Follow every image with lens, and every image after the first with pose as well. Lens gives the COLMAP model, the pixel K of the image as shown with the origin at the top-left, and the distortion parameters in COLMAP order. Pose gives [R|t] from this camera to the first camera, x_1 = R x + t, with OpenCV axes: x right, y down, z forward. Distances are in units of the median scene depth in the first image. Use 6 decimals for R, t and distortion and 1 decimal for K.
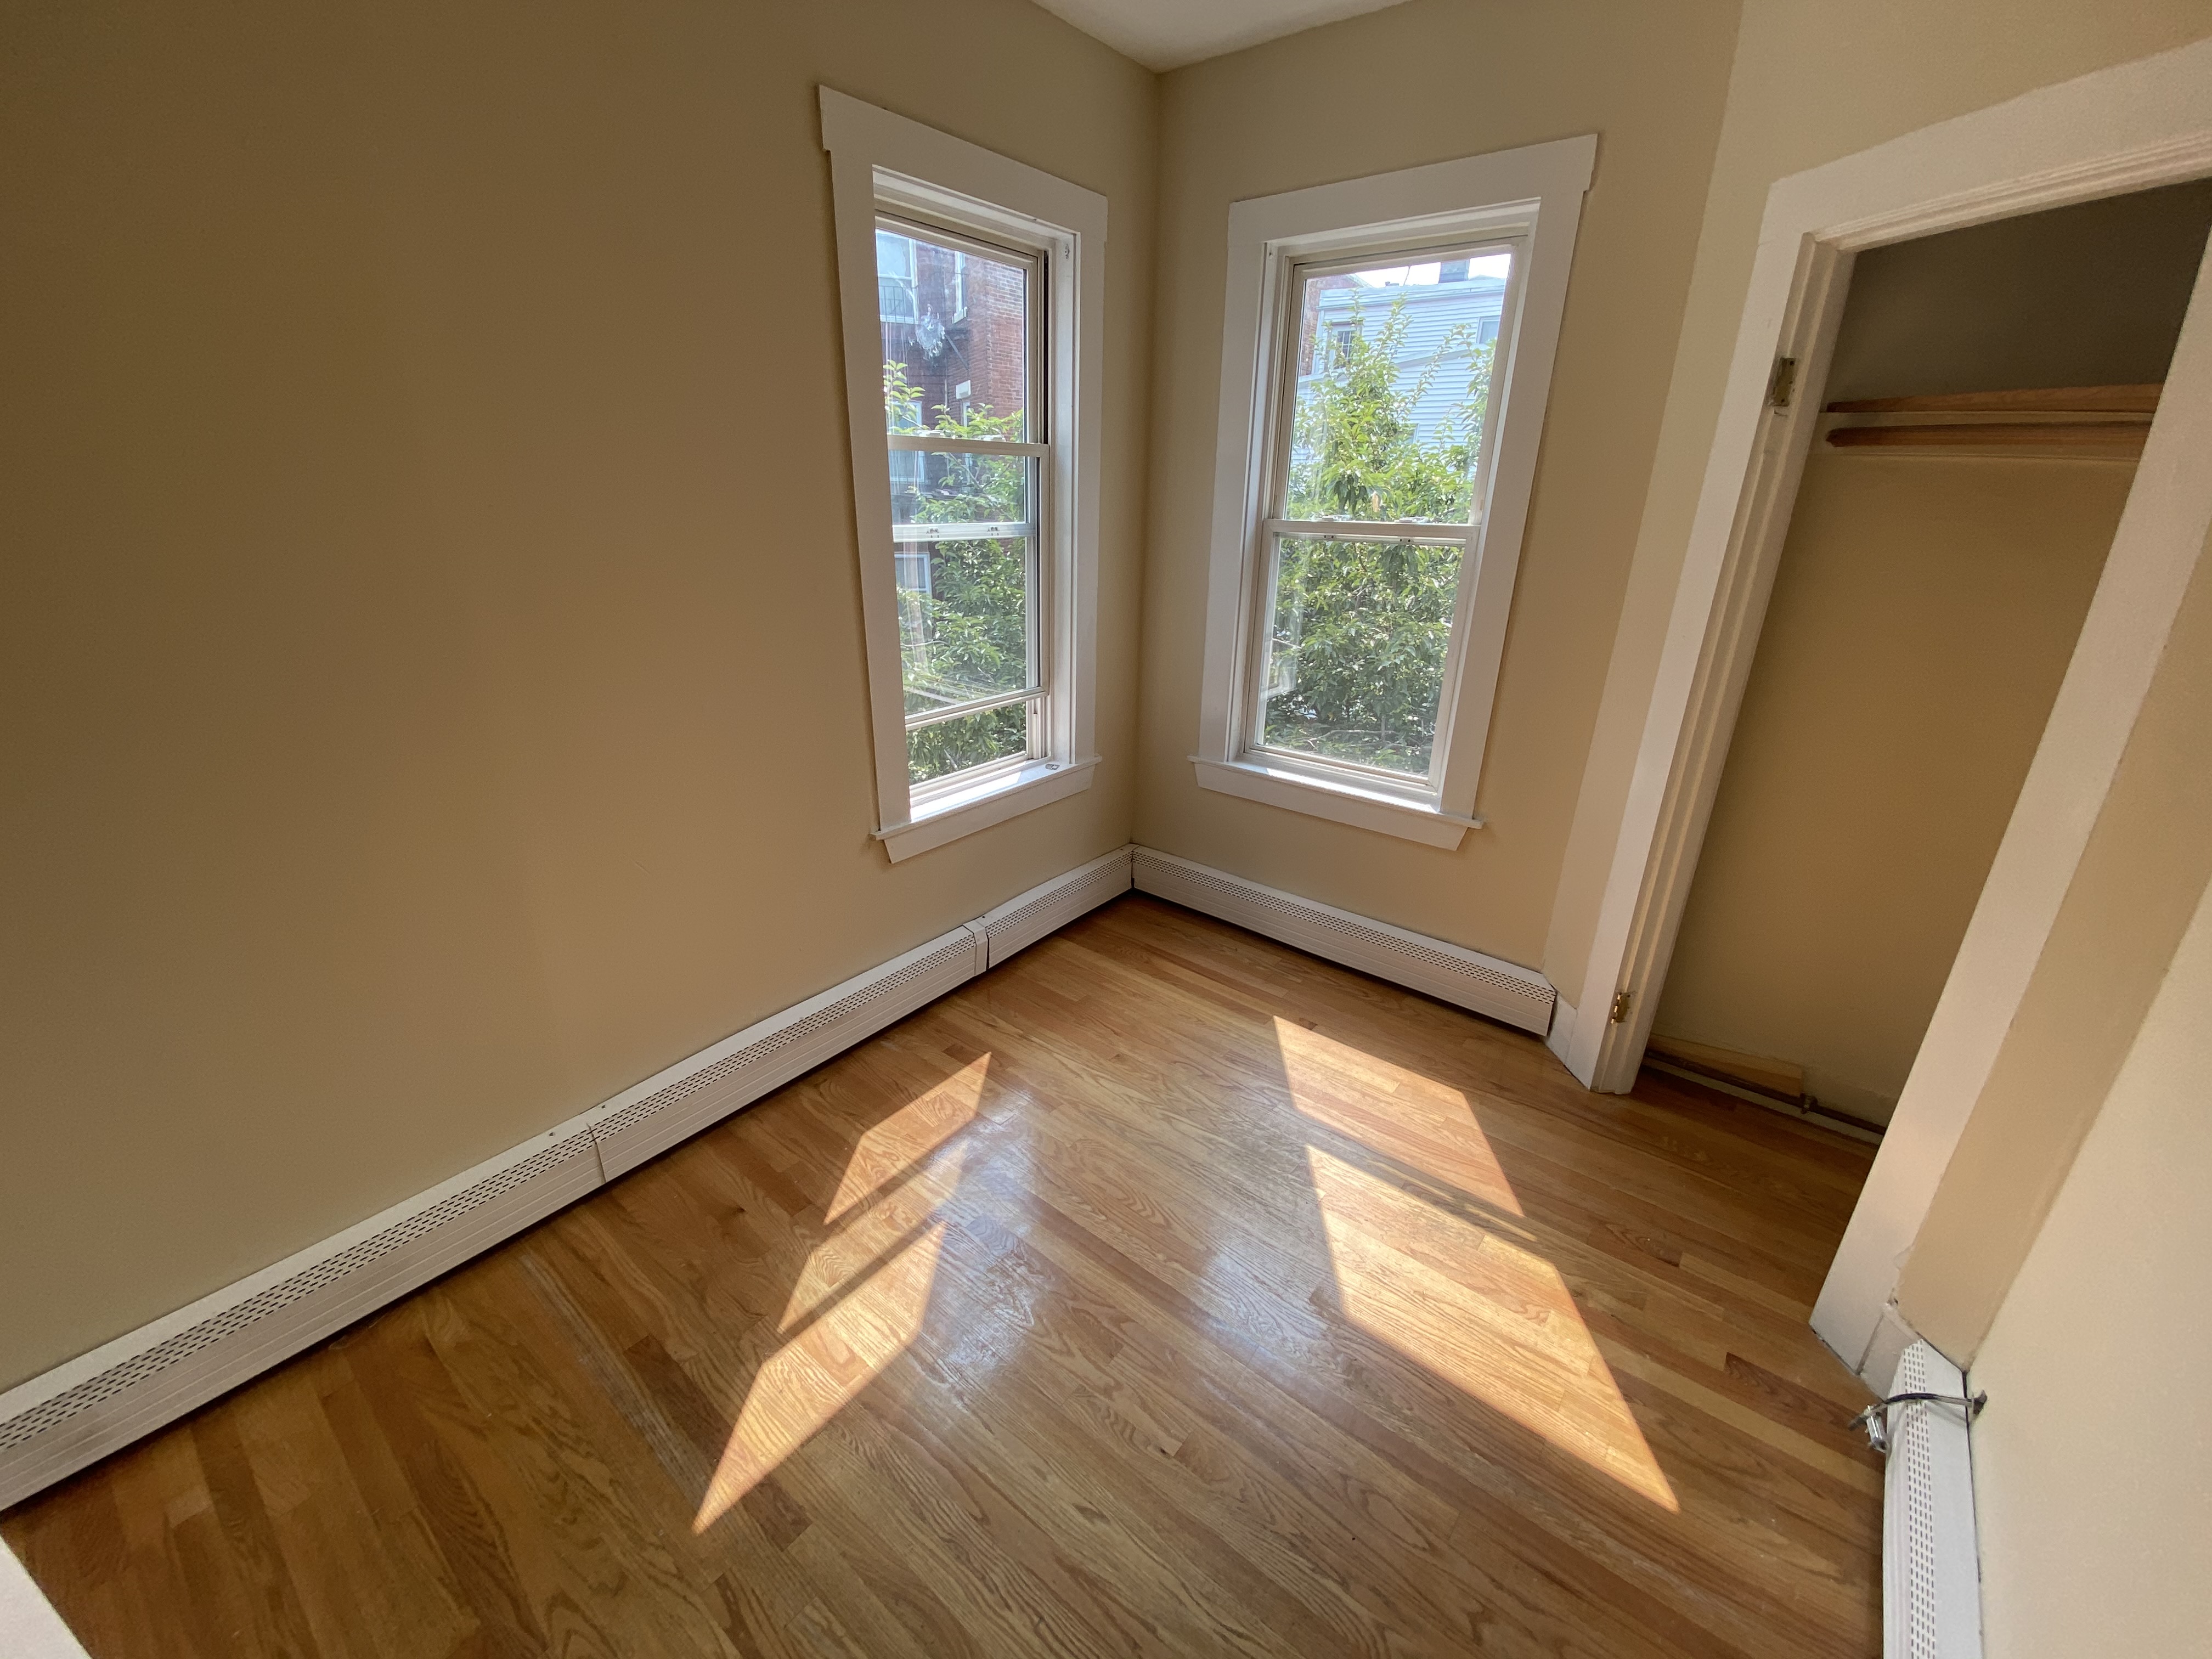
lens RADIAL K [[889.9, 0, 1090.5], [0, 889.9, 816.0], [0, 0, 1]] dist [0.024707, -0.021462]
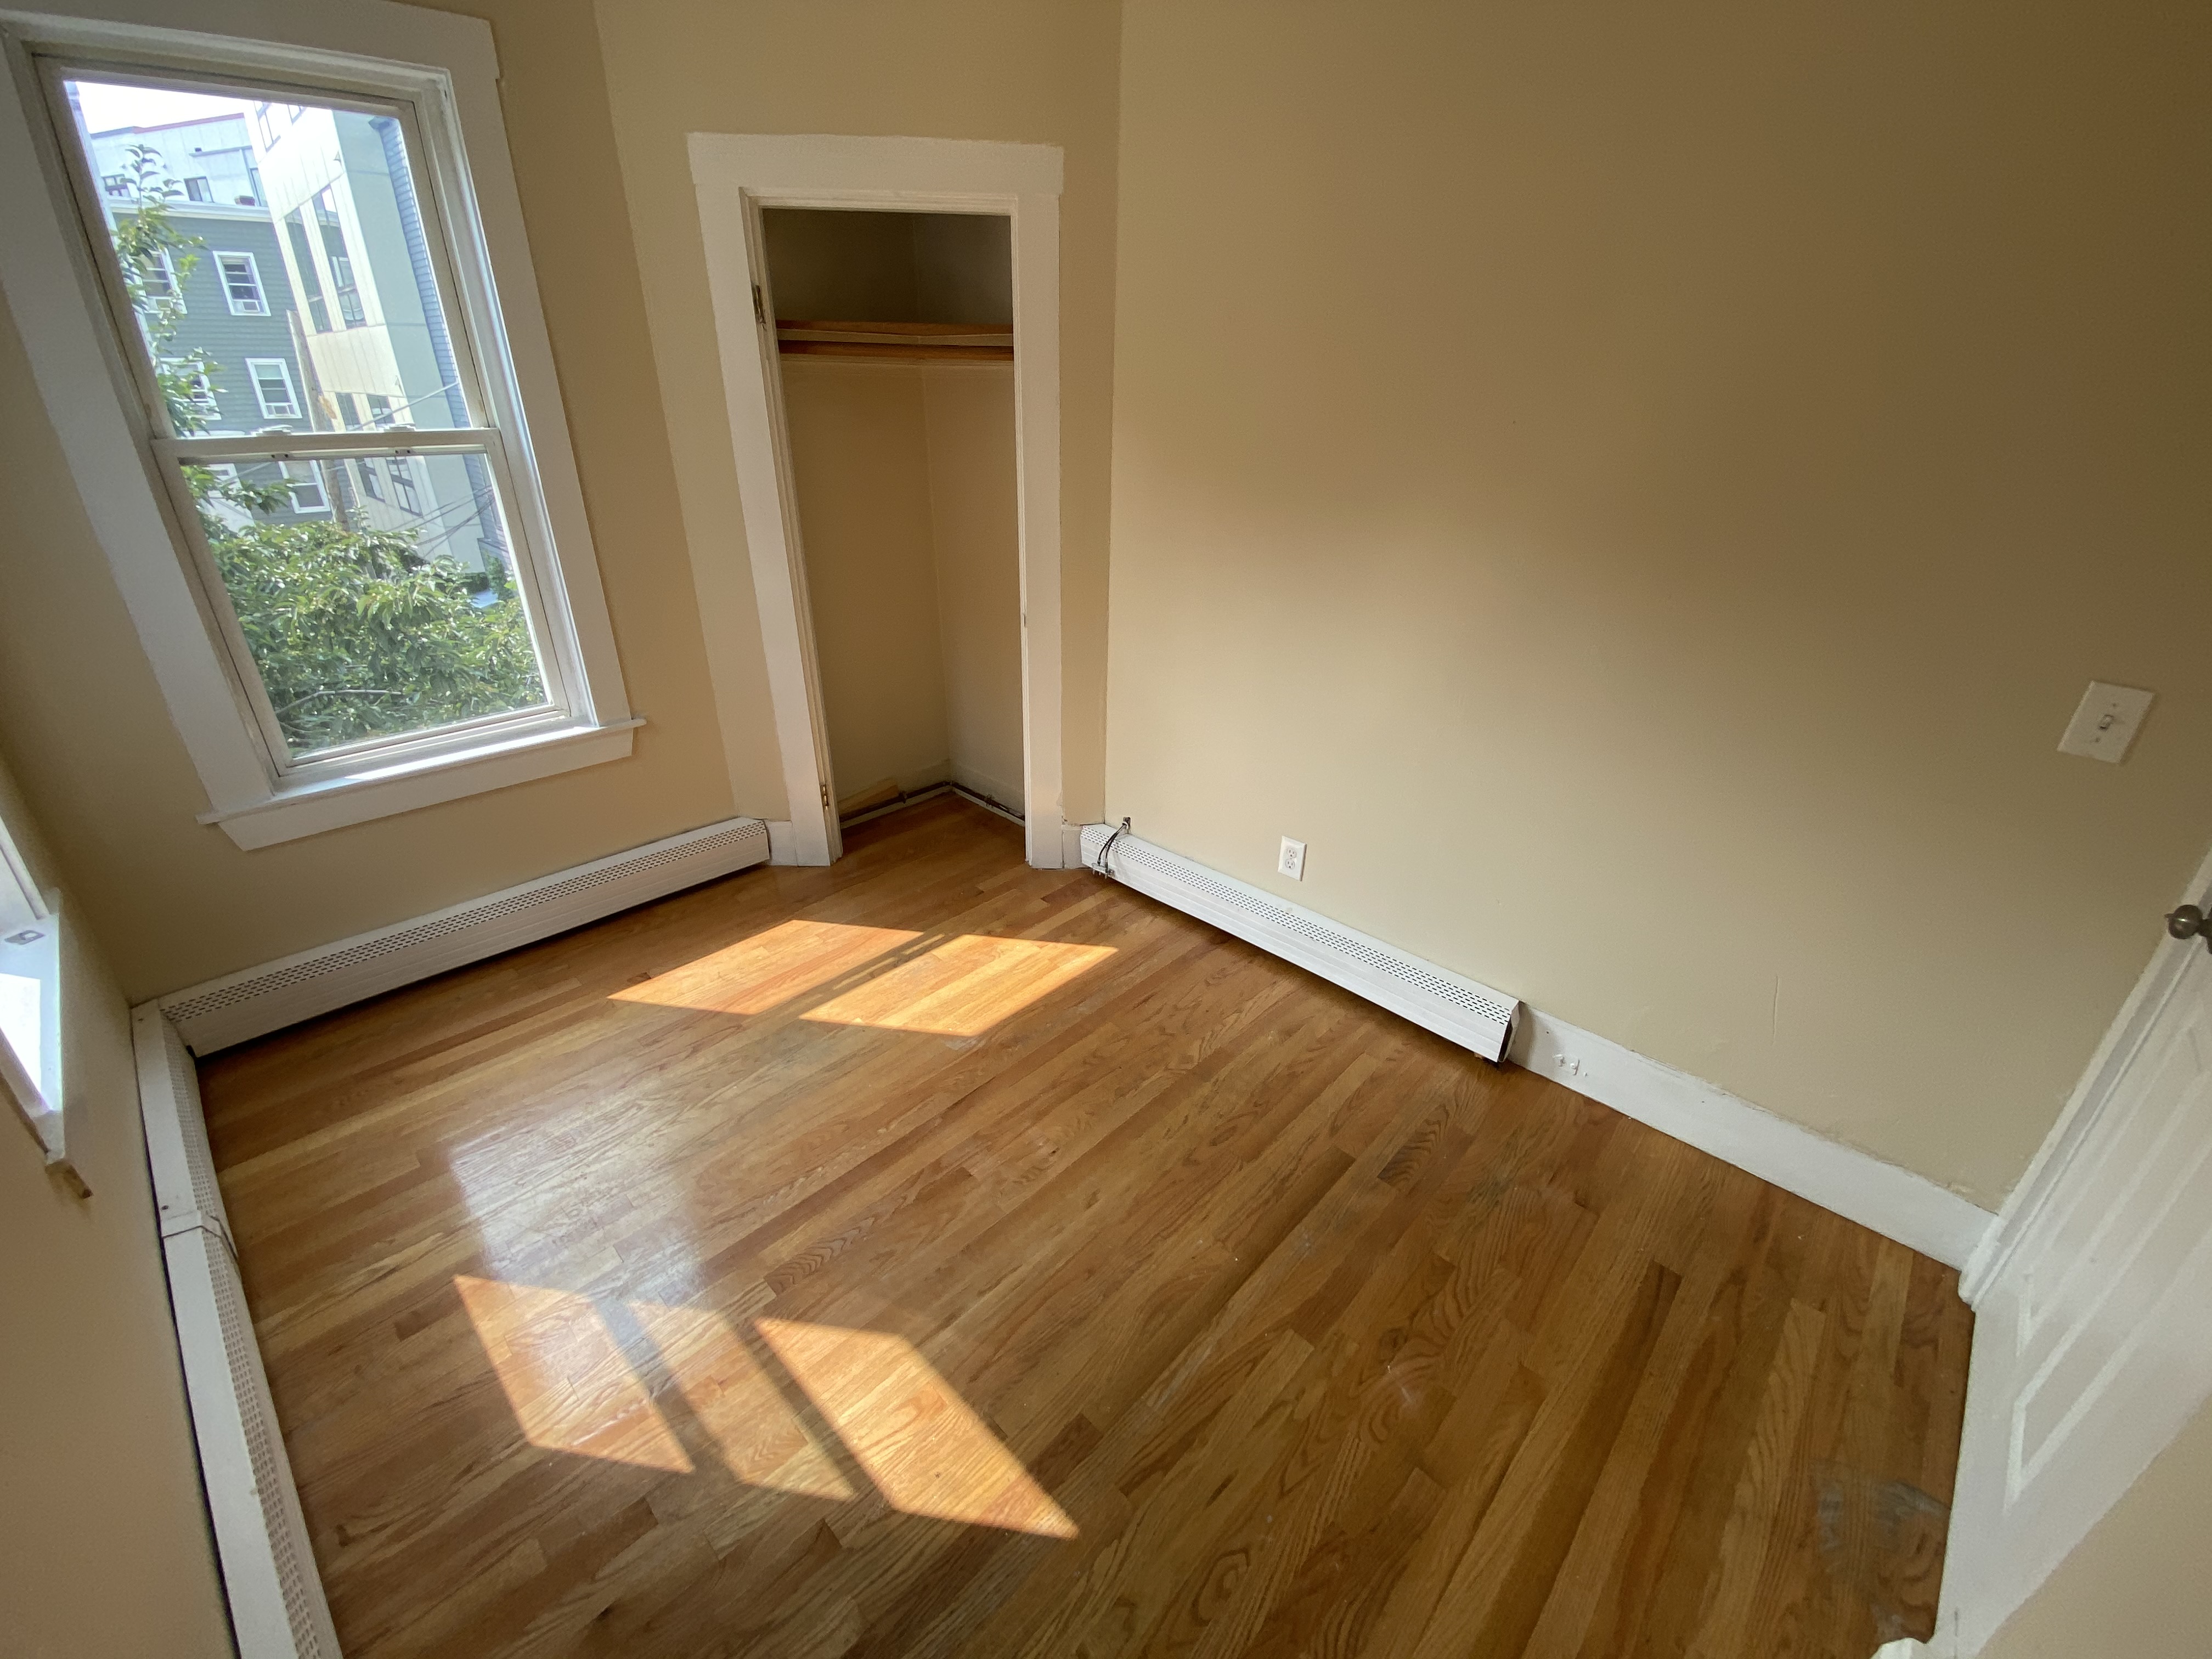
lens RADIAL K [[908.6, 0, 1098.8], [0, 908.6, 812.2], [0, 0, 1]] dist [0.067079, -0.043755]
pose [[0.085876, -0.437653, 0.895033, -0.675205], [0.341129, 0.856969, 0.386310, -0.169444], [-0.936086, 0.272147, 0.222890, 0.366204]]
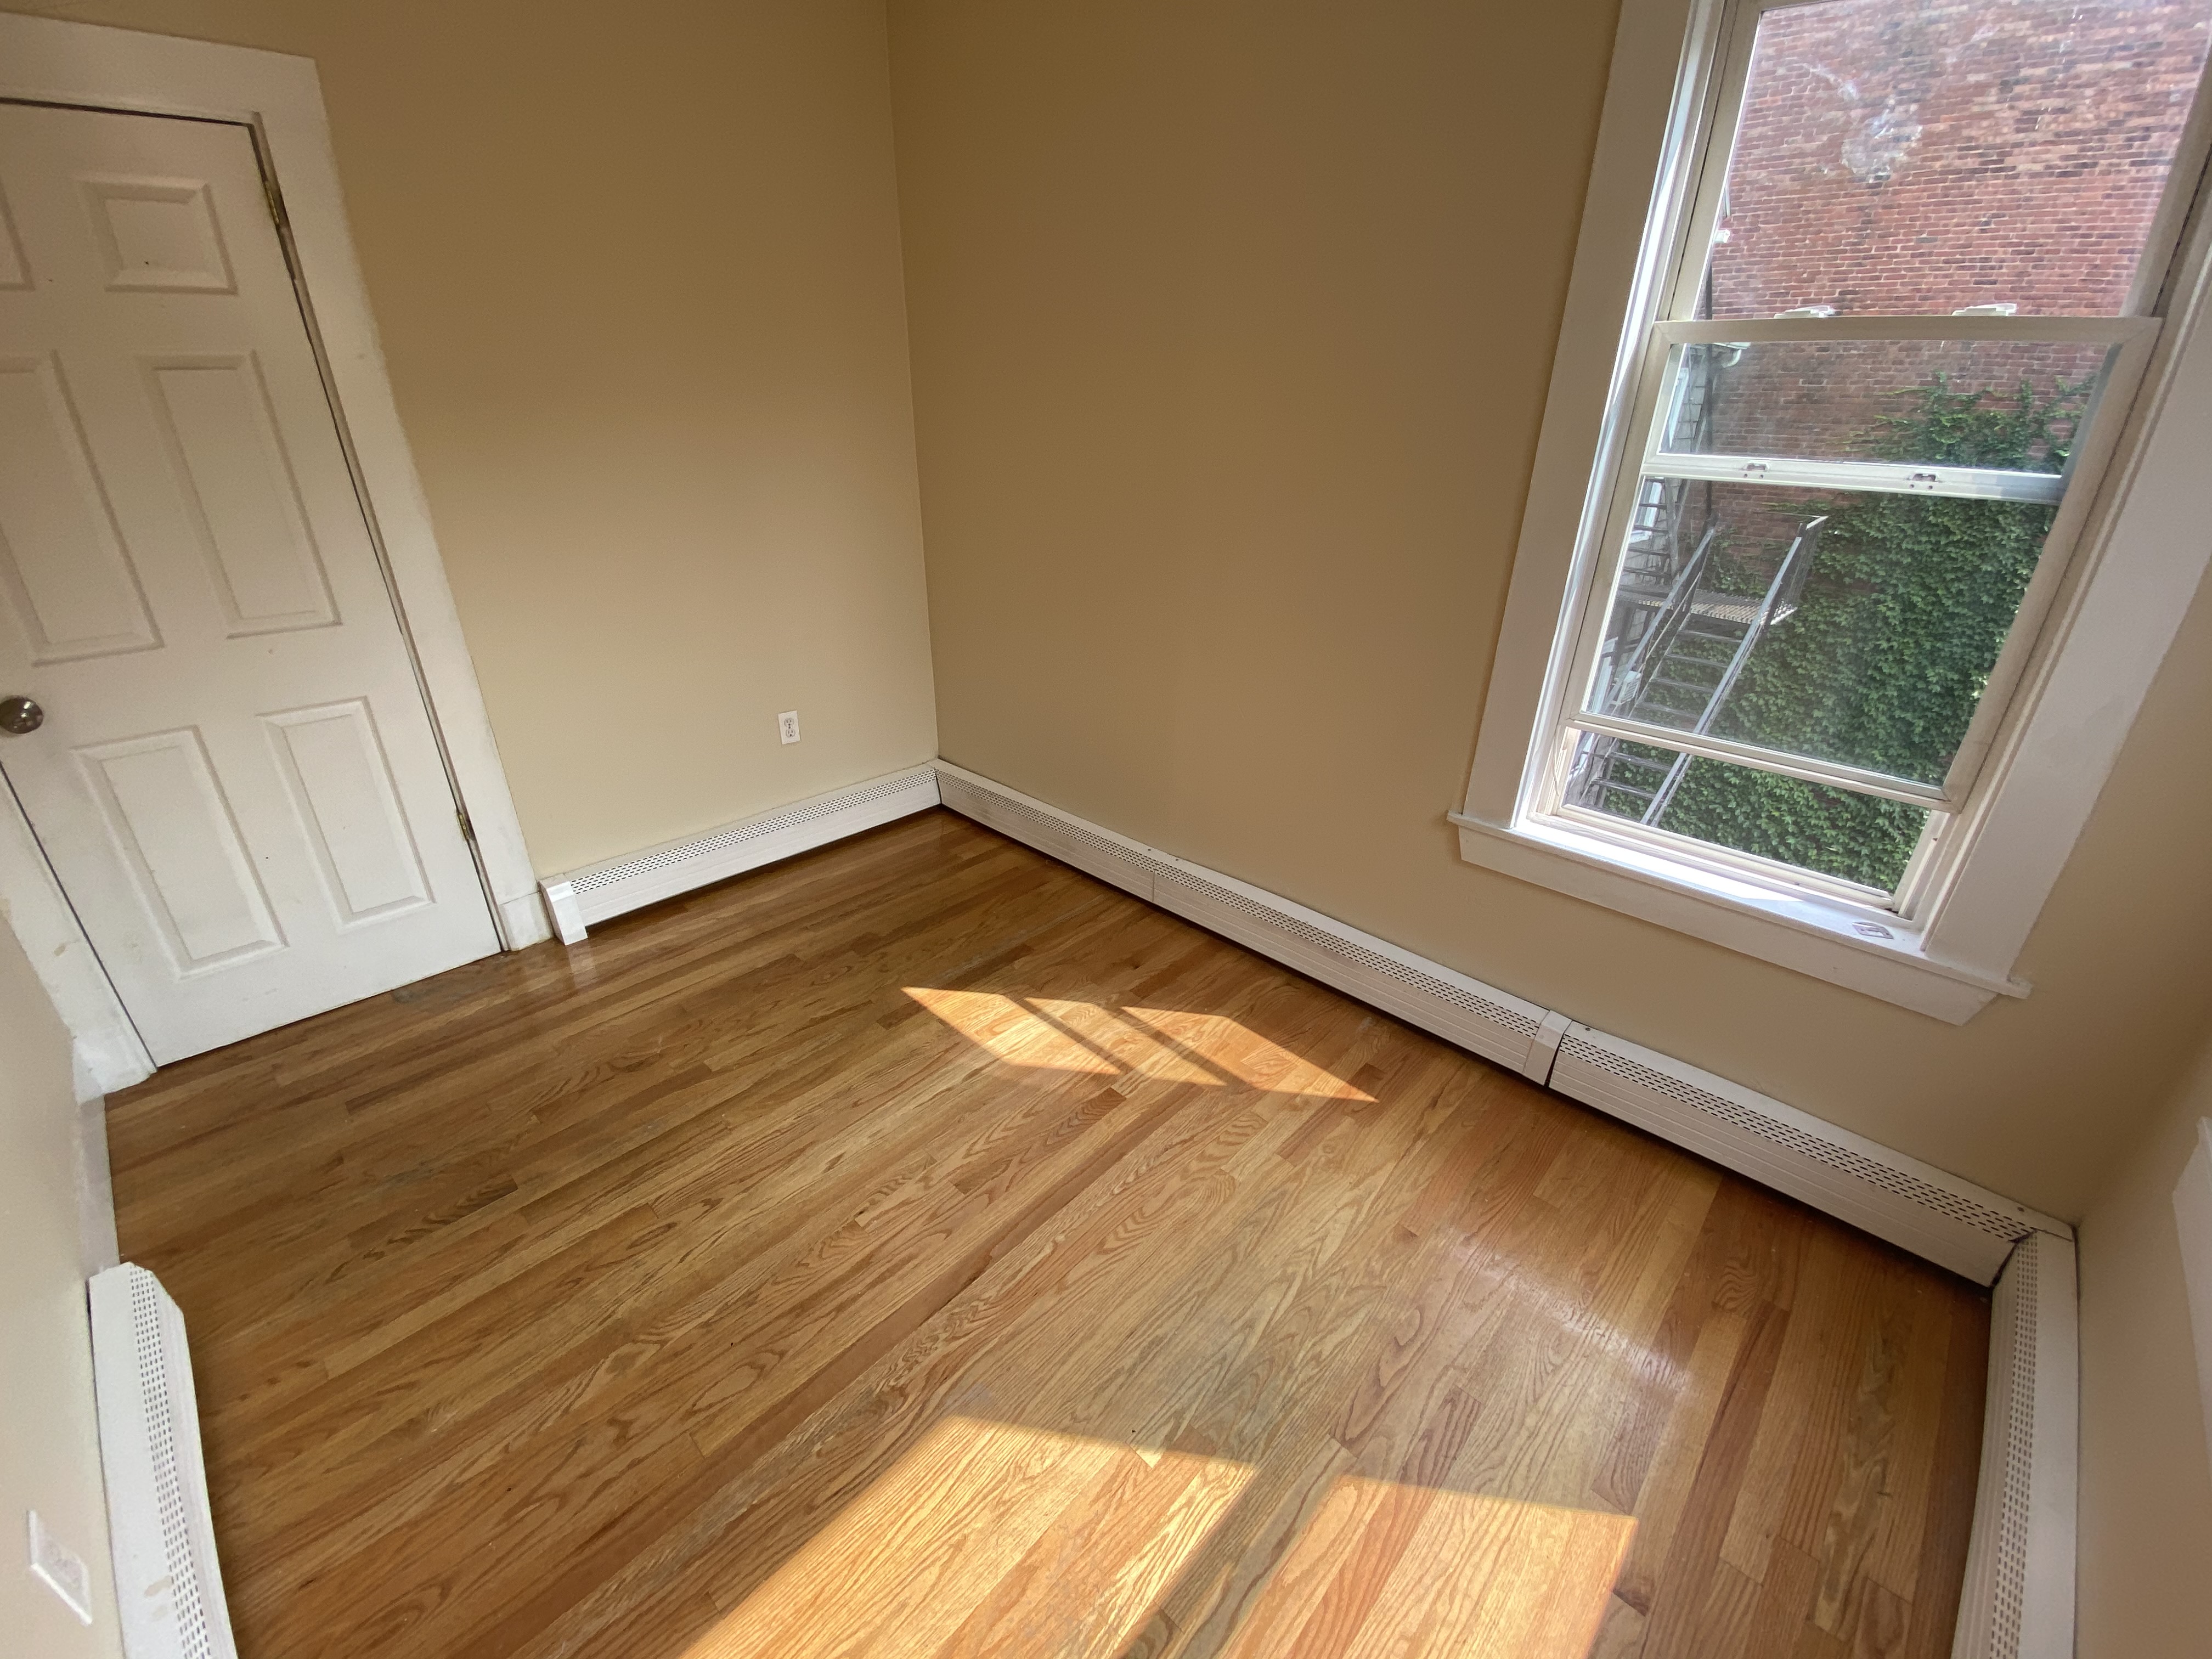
lens RADIAL K [[893.2, 0, 1103.8], [0, 893.2, 816.7], [0, 0, 1]] dist [0.074012, -0.051467]
pose [[-0.076630, 0.403287, -0.911859, 0.696467], [-0.371114, 0.837301, 0.401500, -0.242645], [0.925420, 0.369171, 0.085504, 0.739737]]
